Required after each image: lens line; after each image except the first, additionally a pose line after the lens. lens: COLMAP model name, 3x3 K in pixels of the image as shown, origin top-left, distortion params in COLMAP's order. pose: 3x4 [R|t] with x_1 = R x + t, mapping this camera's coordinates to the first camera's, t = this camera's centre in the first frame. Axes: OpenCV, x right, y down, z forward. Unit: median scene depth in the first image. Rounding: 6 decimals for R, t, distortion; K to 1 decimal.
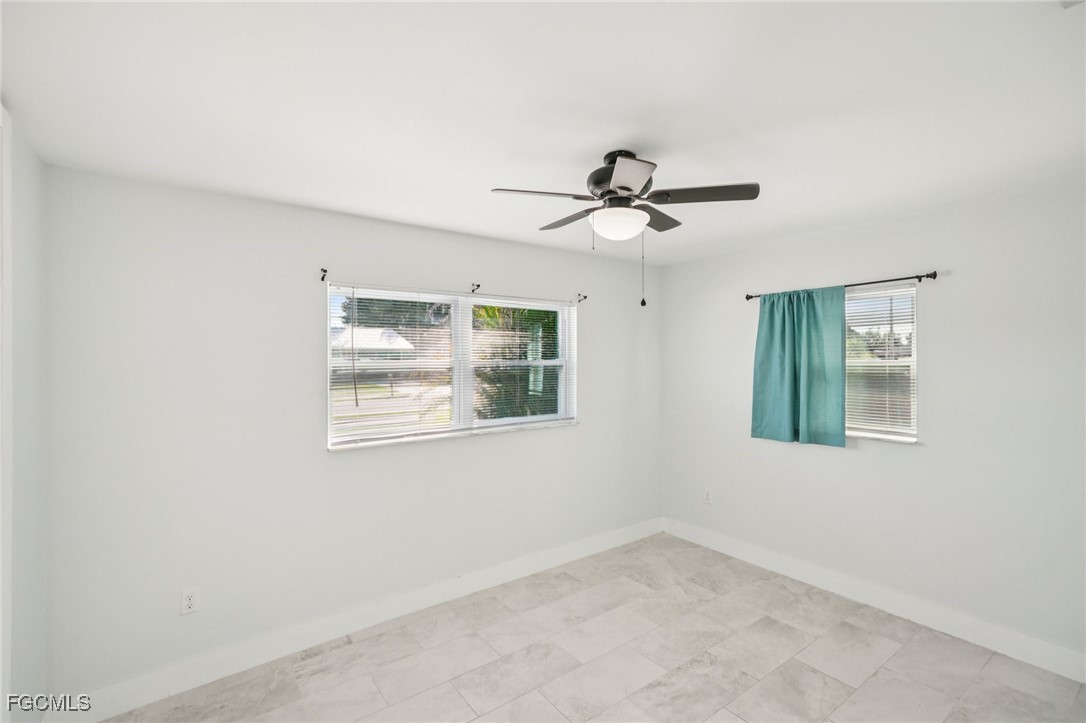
lens RADIAL K [[479.0, 0, 535.9], [0, 479.0, 359.4], [0, 0, 1]] dist [-0.013847, 0.006363]
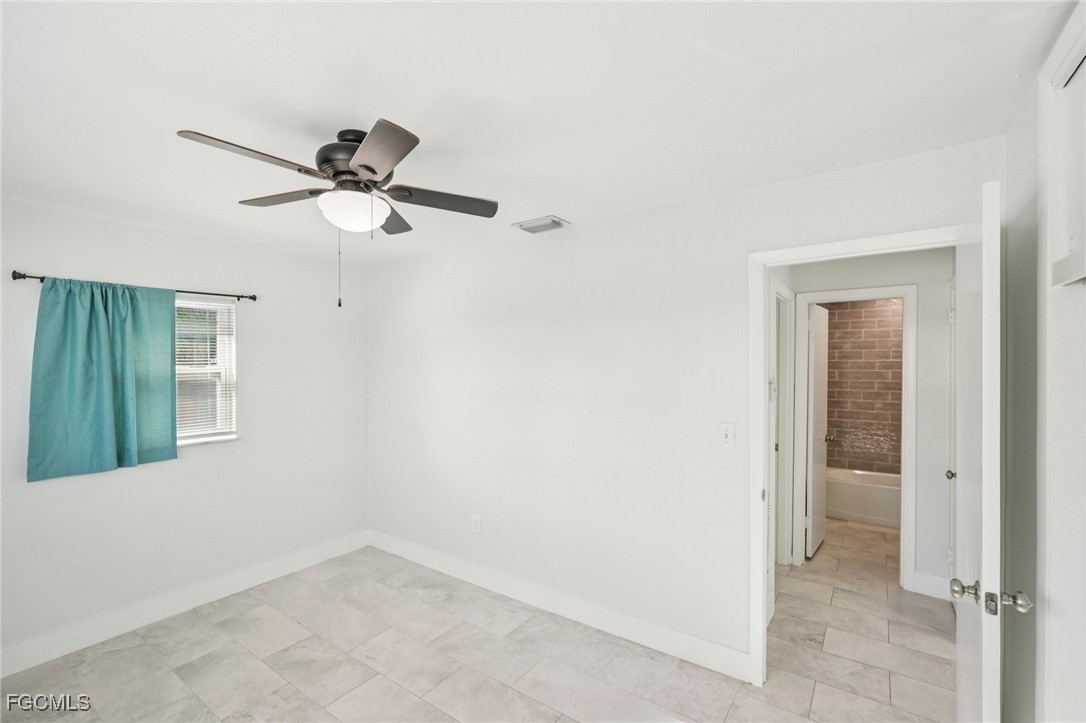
lens RADIAL K [[479.0, 0, 539.6], [0, 479.0, 367.5], [0, 0, 1]] dist [-0.013847, 0.006363]
pose [[-0.319455, -0.005287, 0.947587, -0.496747], [0.007894, 0.999935, 0.008240, -0.001375], [-0.947569, 0.010112, -0.319392, 0.612171]]
